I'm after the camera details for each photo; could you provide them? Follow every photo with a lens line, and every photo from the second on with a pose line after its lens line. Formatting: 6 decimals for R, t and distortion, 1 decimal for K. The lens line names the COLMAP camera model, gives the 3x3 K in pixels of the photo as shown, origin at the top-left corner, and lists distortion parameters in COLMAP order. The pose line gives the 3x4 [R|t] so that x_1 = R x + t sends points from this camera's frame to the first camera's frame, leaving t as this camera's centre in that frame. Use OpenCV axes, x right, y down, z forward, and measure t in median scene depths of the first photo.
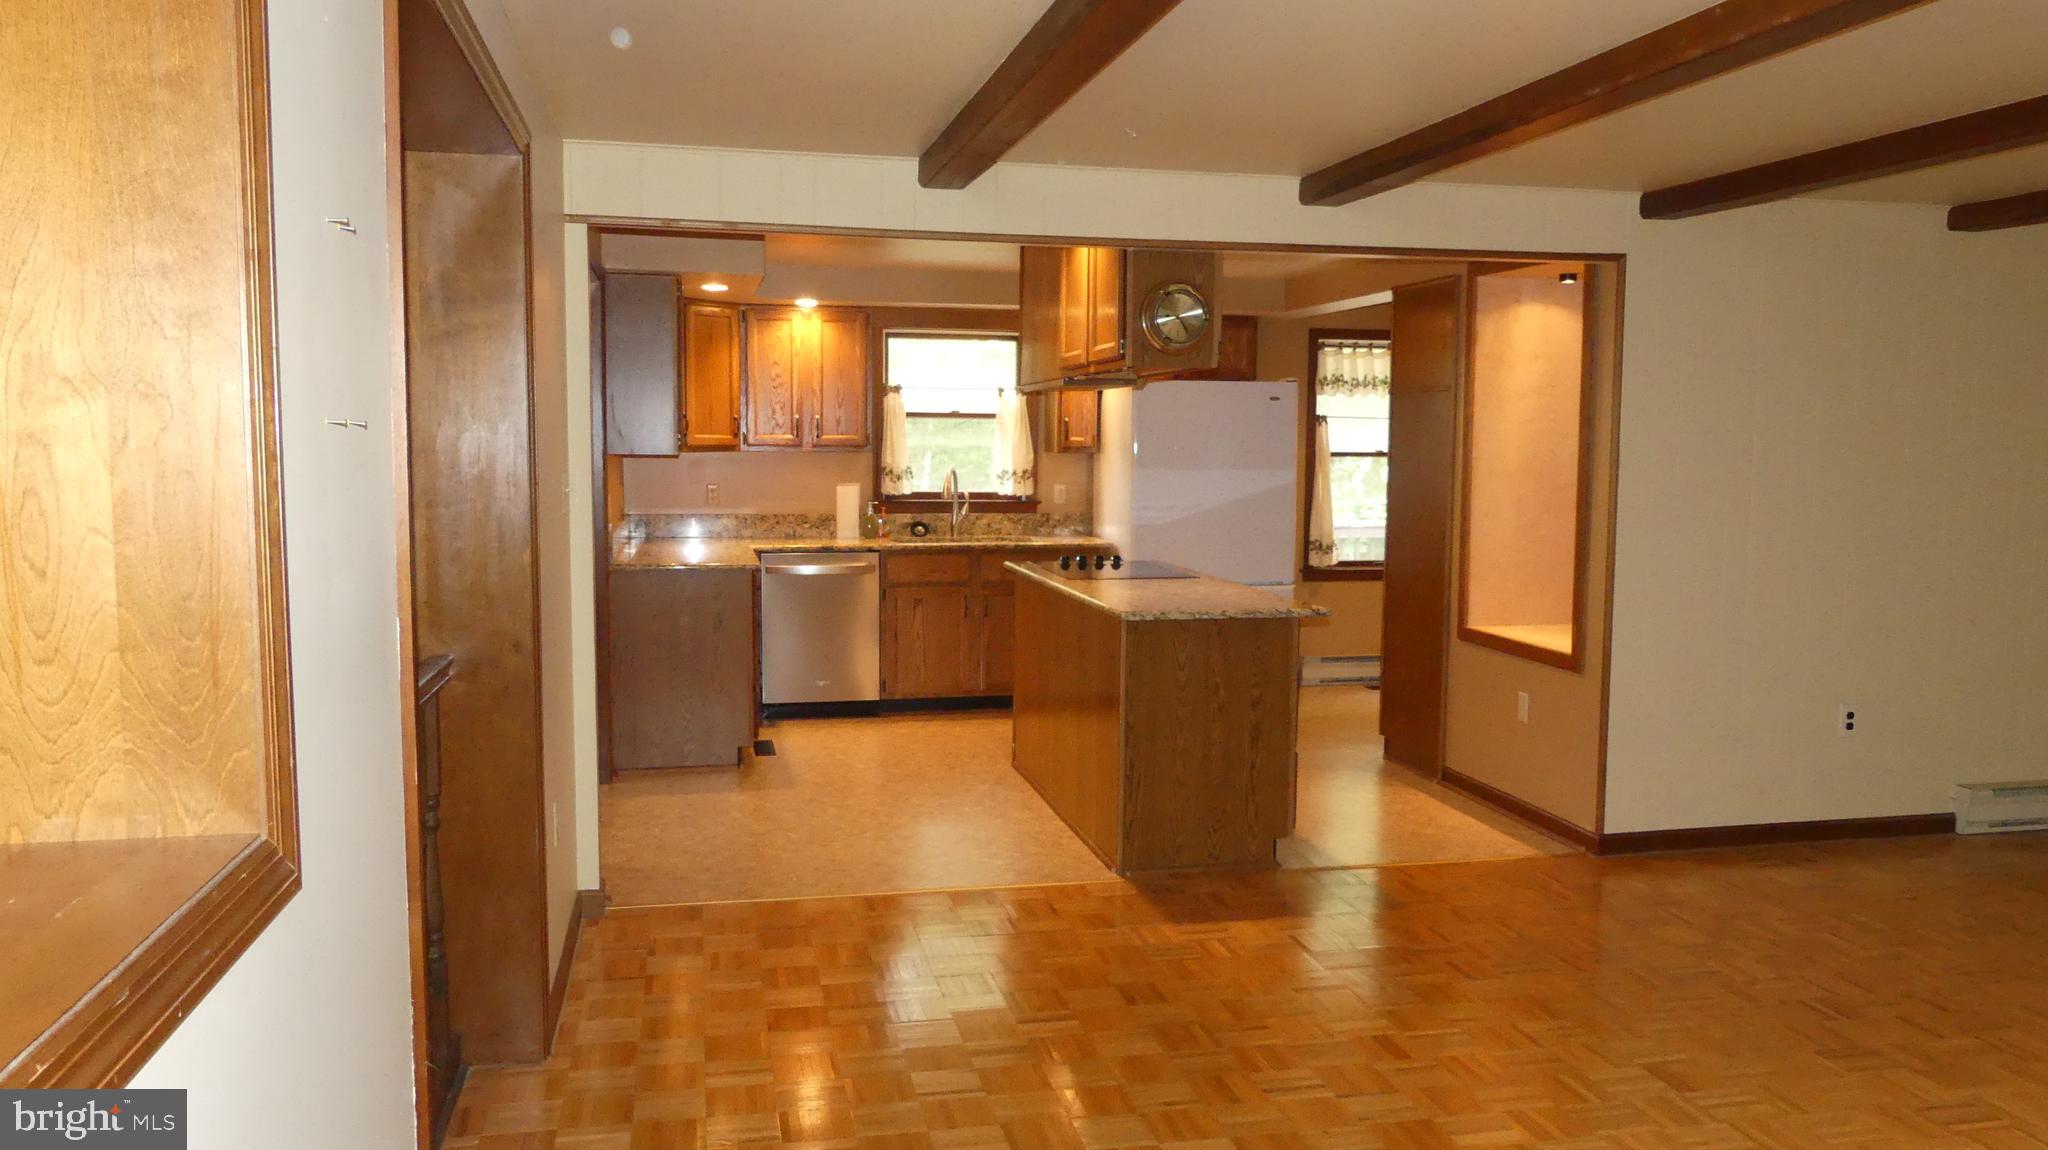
lens RADIAL K [[1553.3, 0, 1024.0], [0, 1553.3, 575.0], [0, 0, 1]] dist [-0.029650, 0.031611]
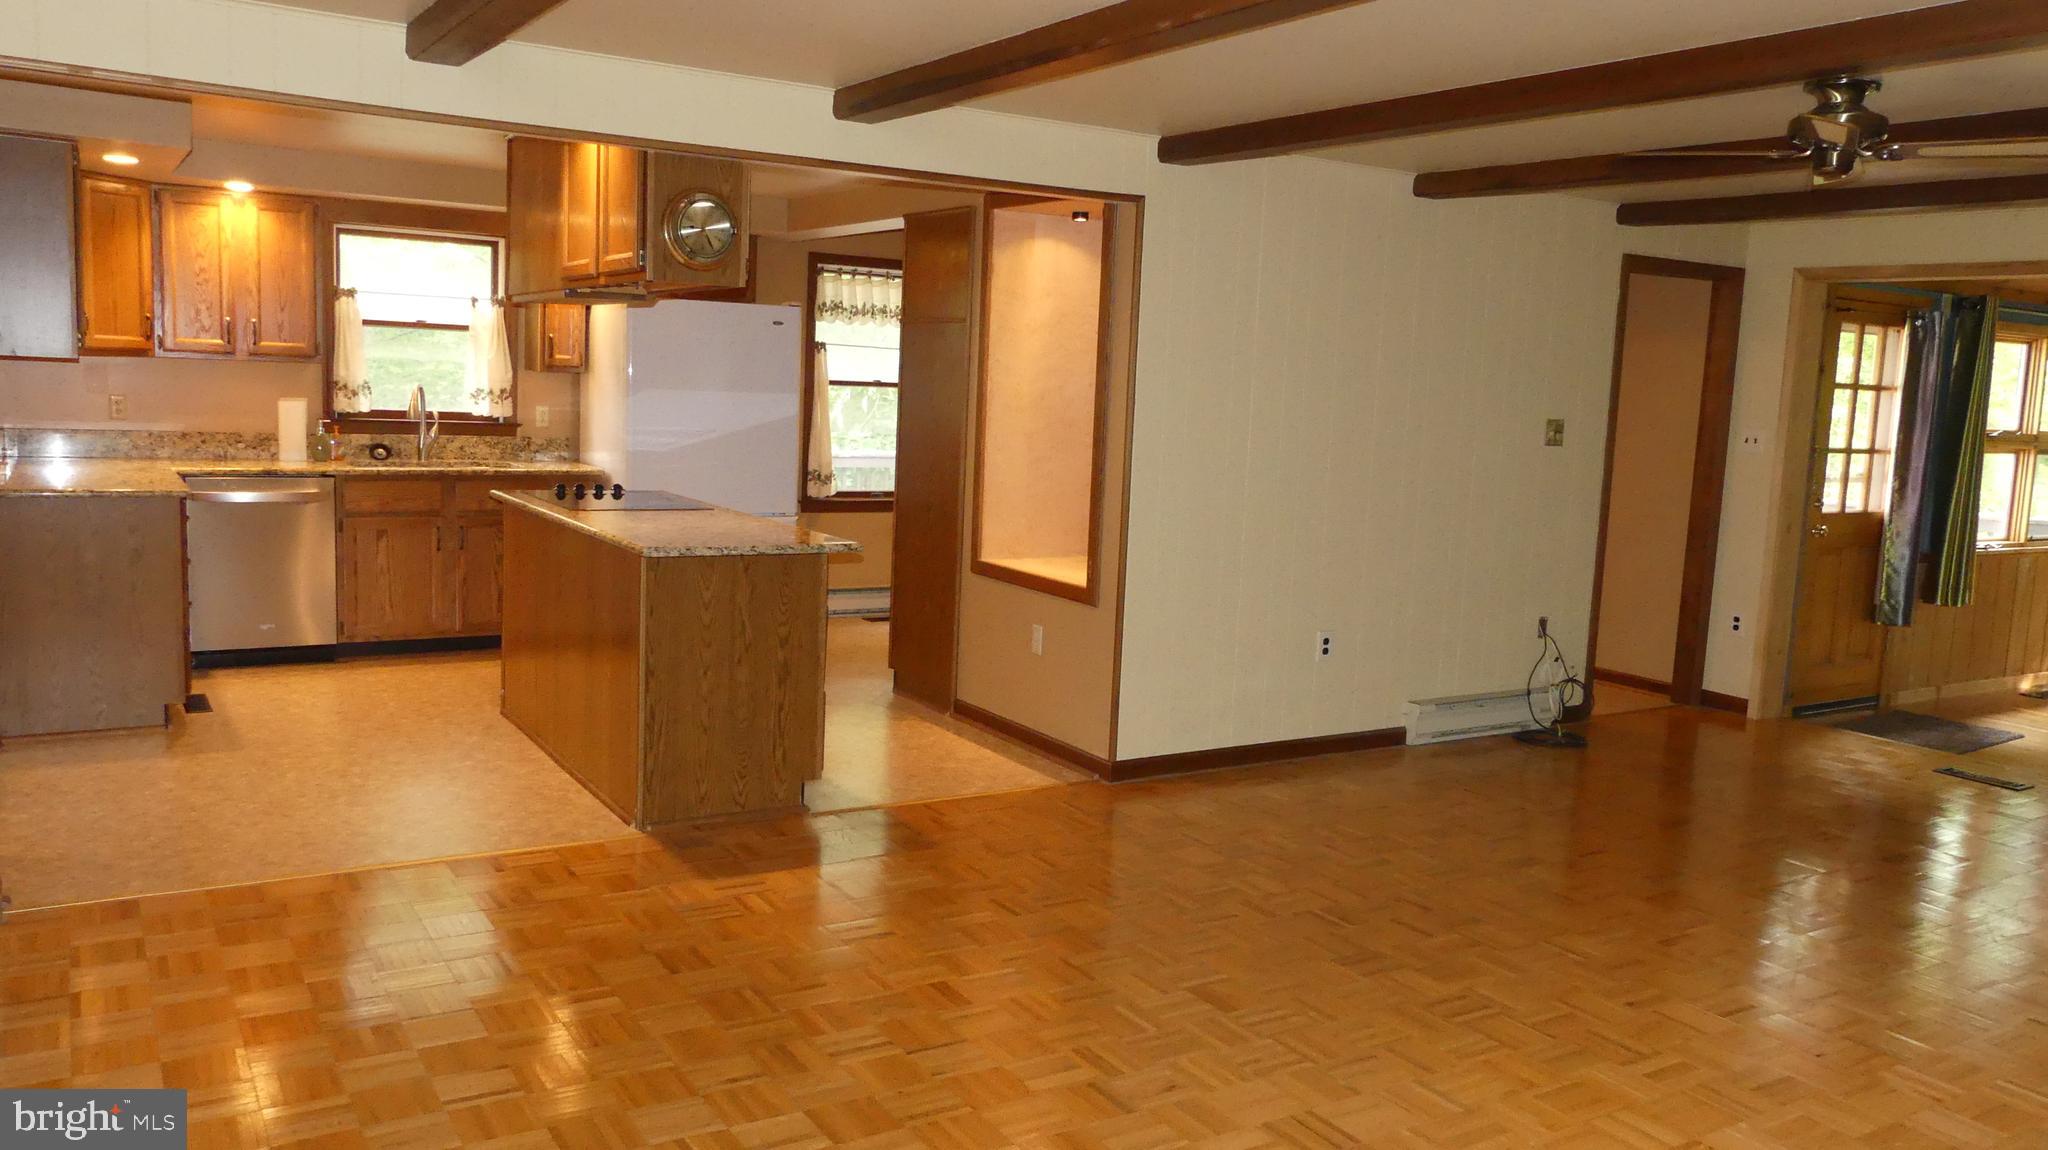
lens RADIAL K [[1553.3, 0, 1024.0], [0, 1553.3, 575.0], [0, 0, 1]] dist [-0.029650, 0.031611]
pose [[0.939978, -0.008284, 0.341134, -0.028721], [-0.007767, 0.998927, 0.045659, -0.002769], [-0.341146, -0.045569, 0.938905, 0.042037]]
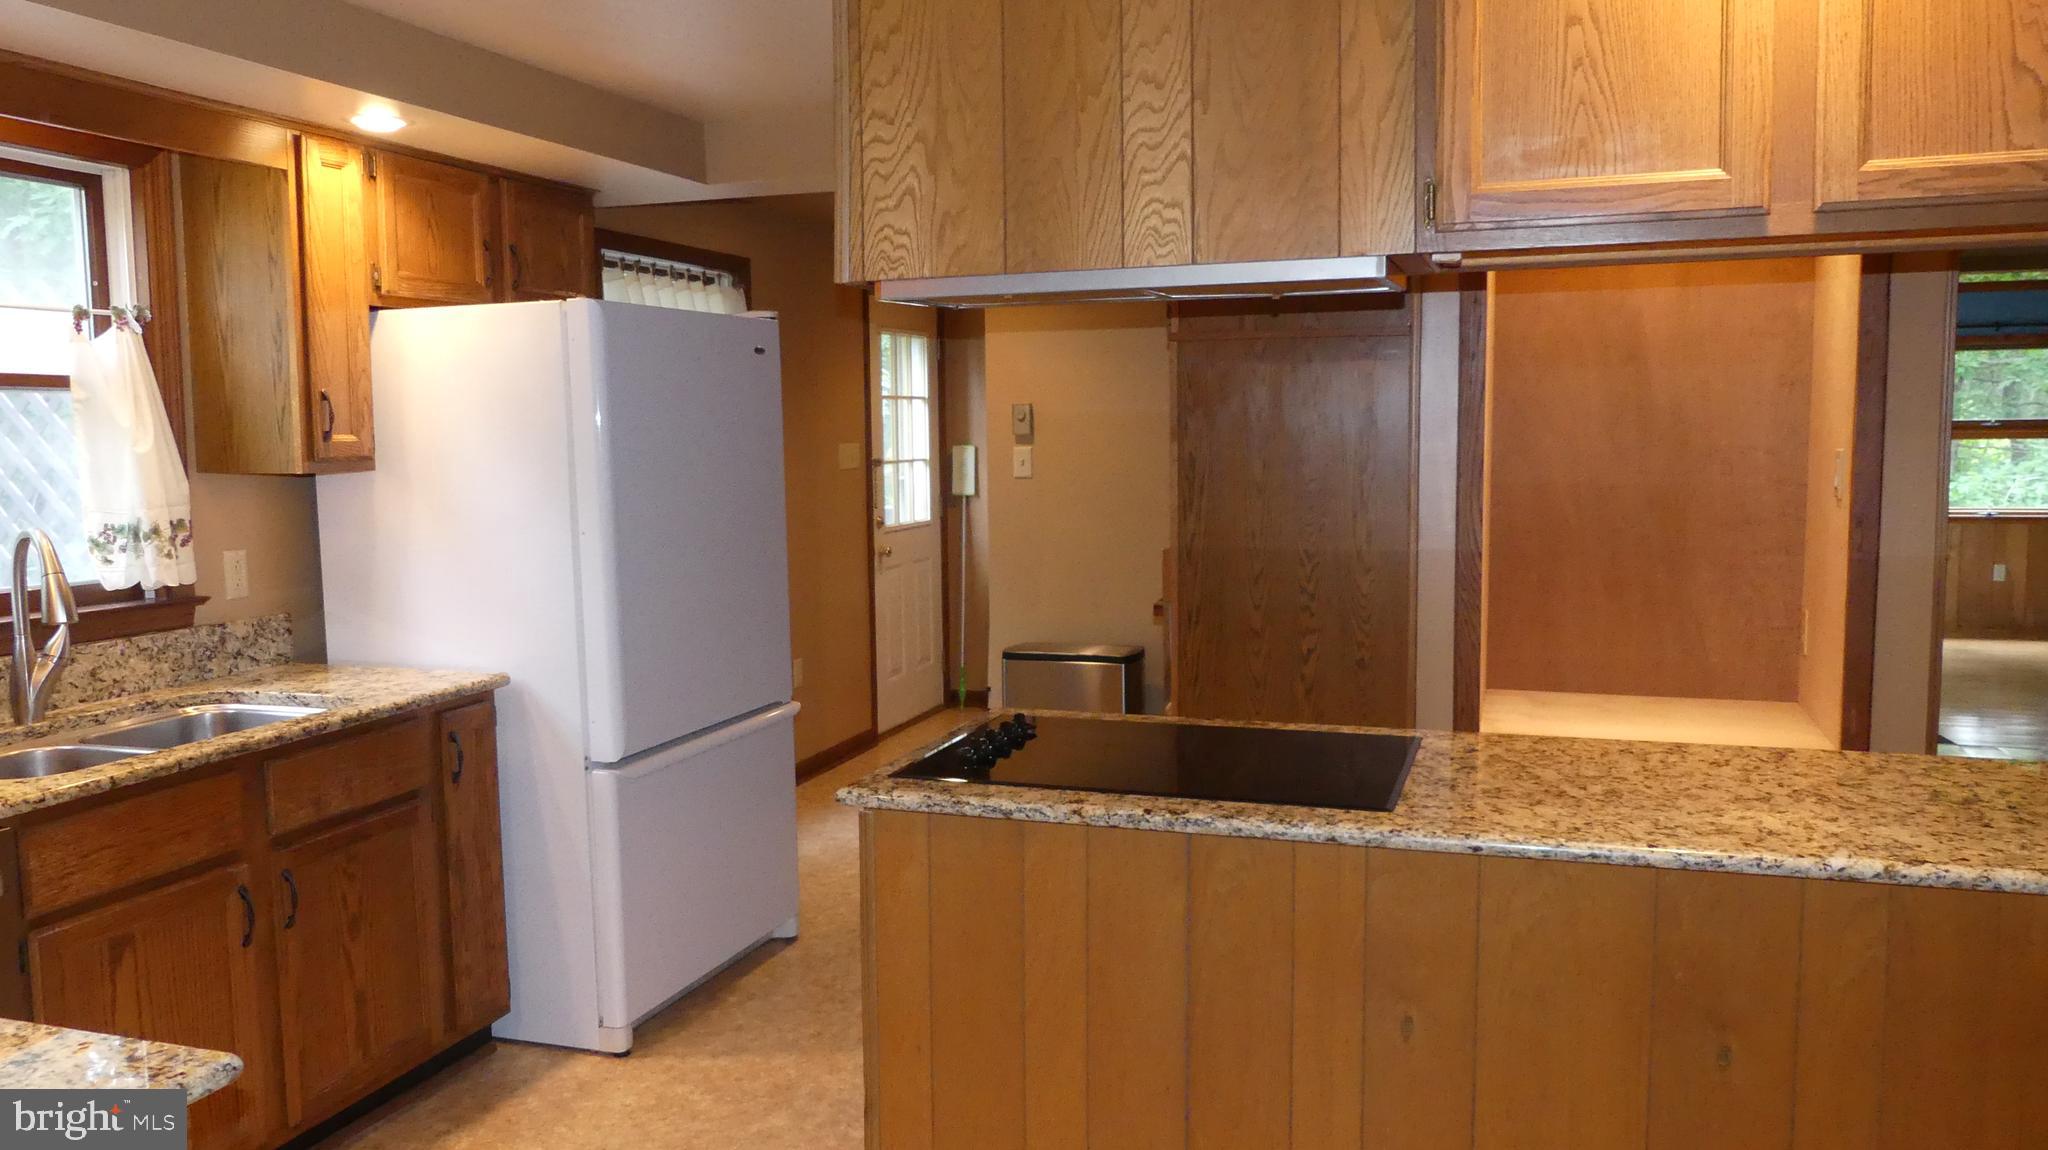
lens RADIAL K [[1553.3, 0, 1024.0], [0, 1553.3, 575.0], [0, 0, 1]] dist [-0.029650, 0.031611]
pose [[0.514158, -0.096596, 0.852238, -0.278729], [0.090216, 0.994217, 0.058261, -0.072345], [-0.852937, 0.046930, 0.519899, 0.773444]]
